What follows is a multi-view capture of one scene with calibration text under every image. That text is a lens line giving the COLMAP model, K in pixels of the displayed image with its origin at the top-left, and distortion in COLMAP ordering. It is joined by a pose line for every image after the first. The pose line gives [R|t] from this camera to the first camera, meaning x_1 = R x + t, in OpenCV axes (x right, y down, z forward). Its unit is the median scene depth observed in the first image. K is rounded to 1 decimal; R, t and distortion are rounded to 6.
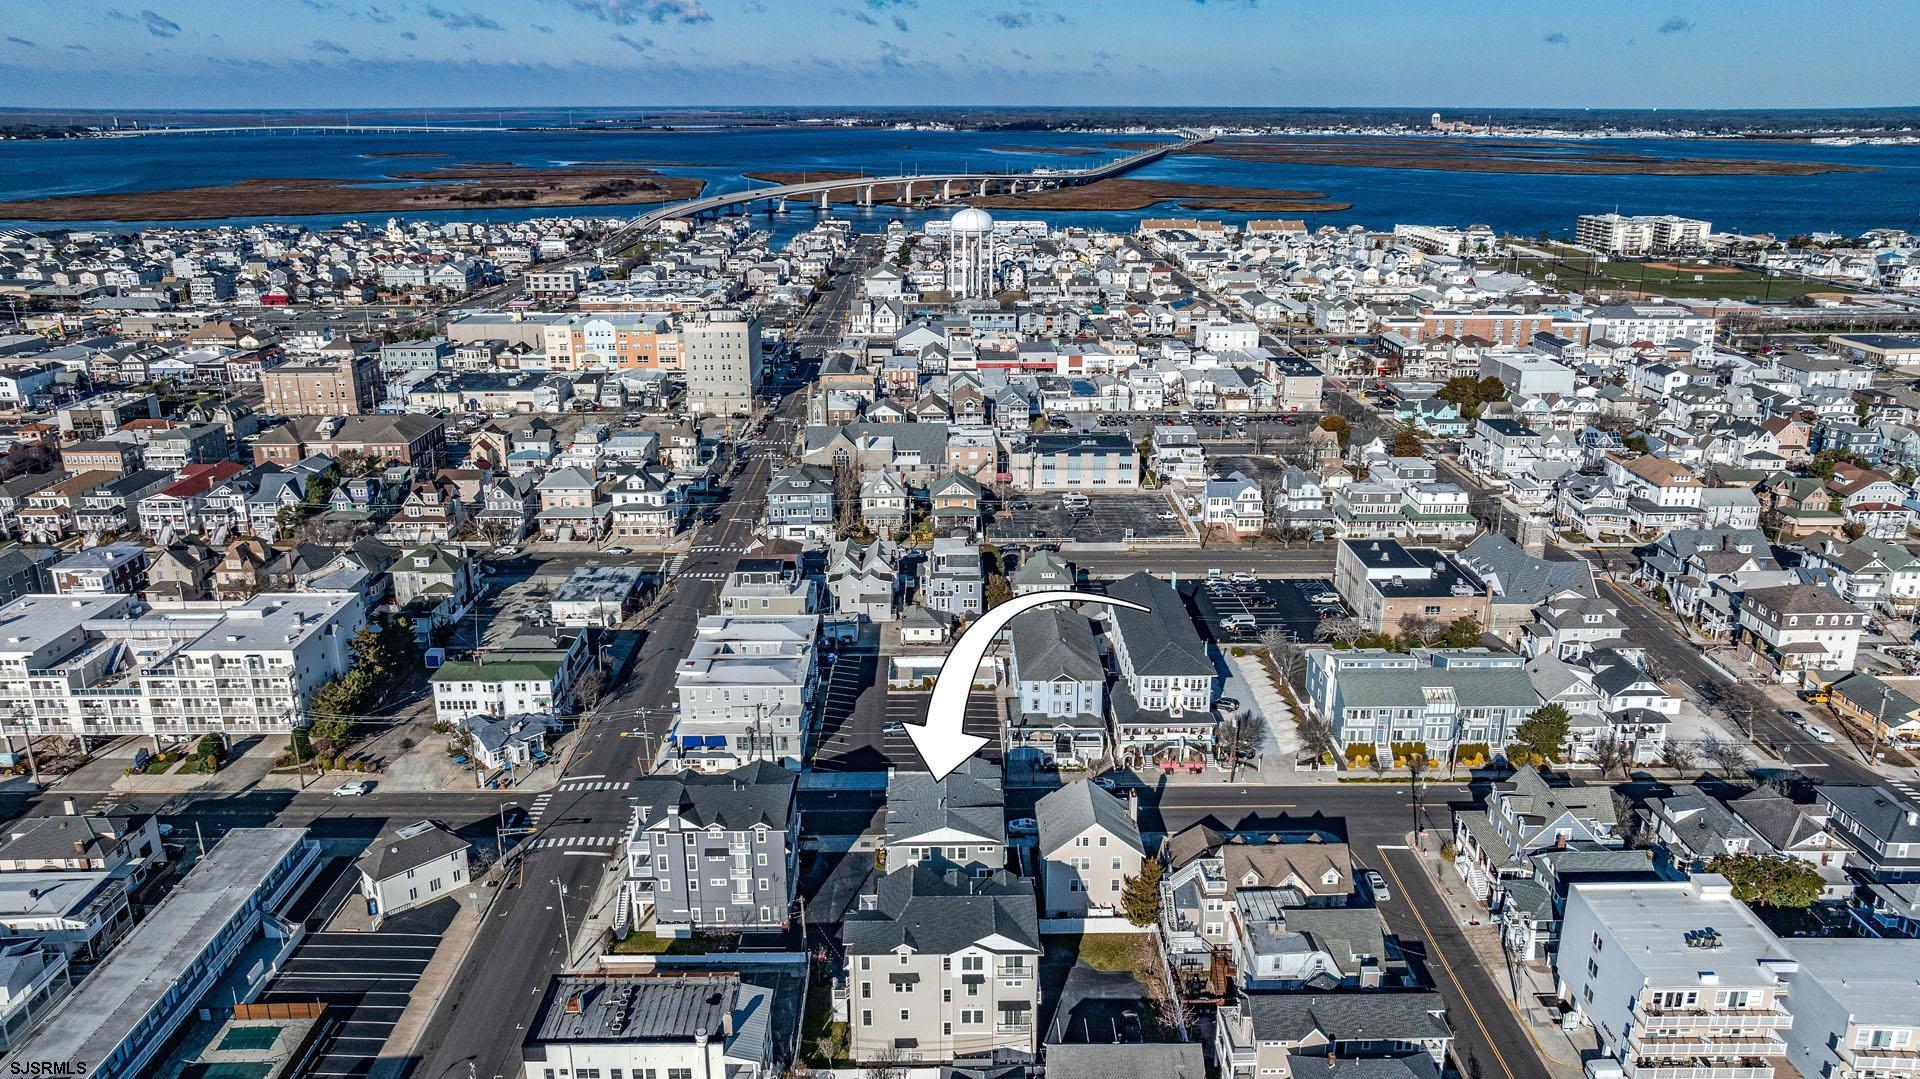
lens RADIAL K [[1328.5, 0, 960.0], [0, 1328.5, 539.5], [0, 0, 1]] dist [-0.017661, -0.000666]
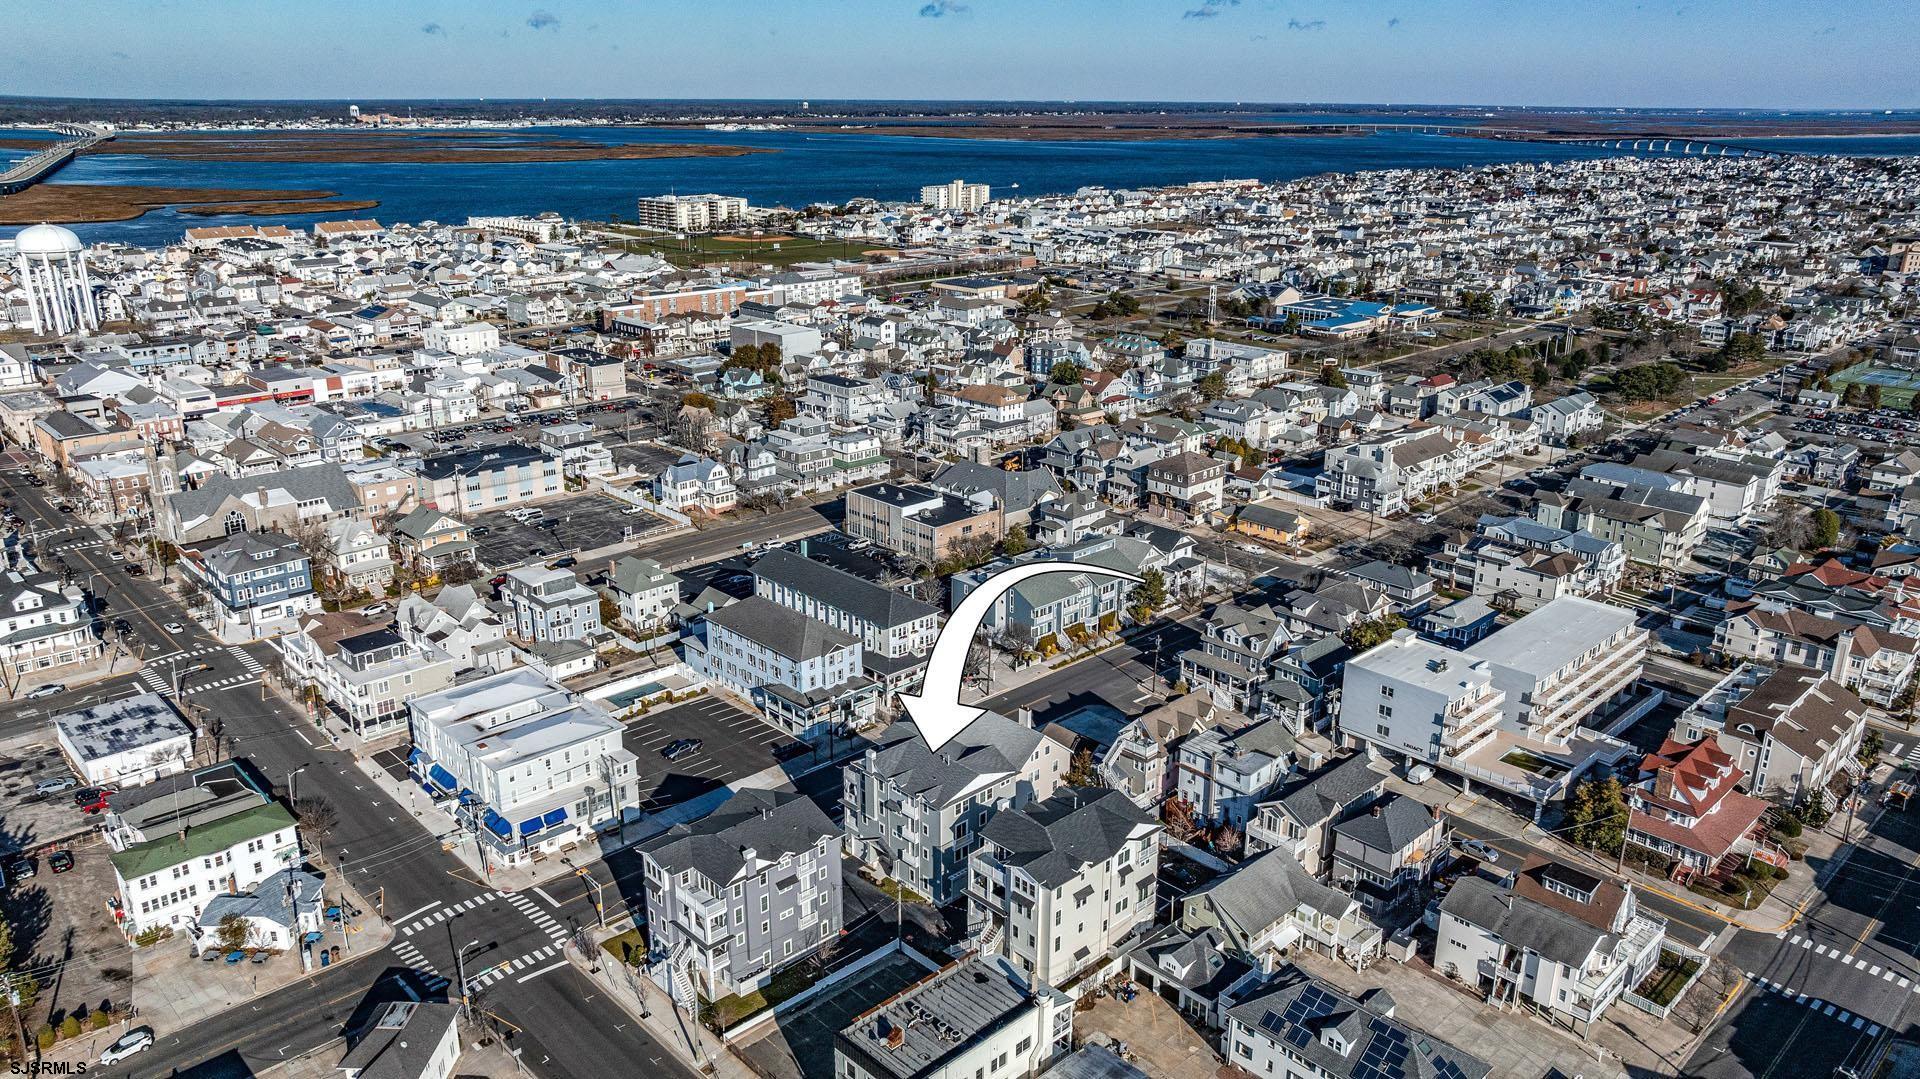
lens RADIAL K [[1328.5, 0, 960.0], [0, 1328.5, 539.5], [0, 0, 1]] dist [-0.017661, -0.000666]
pose [[0.739477, -0.209740, 0.639674, -0.322654], [0.205928, 0.975152, 0.081682, -0.028563], [-0.640911, 0.071325, 0.764294, 0.085074]]
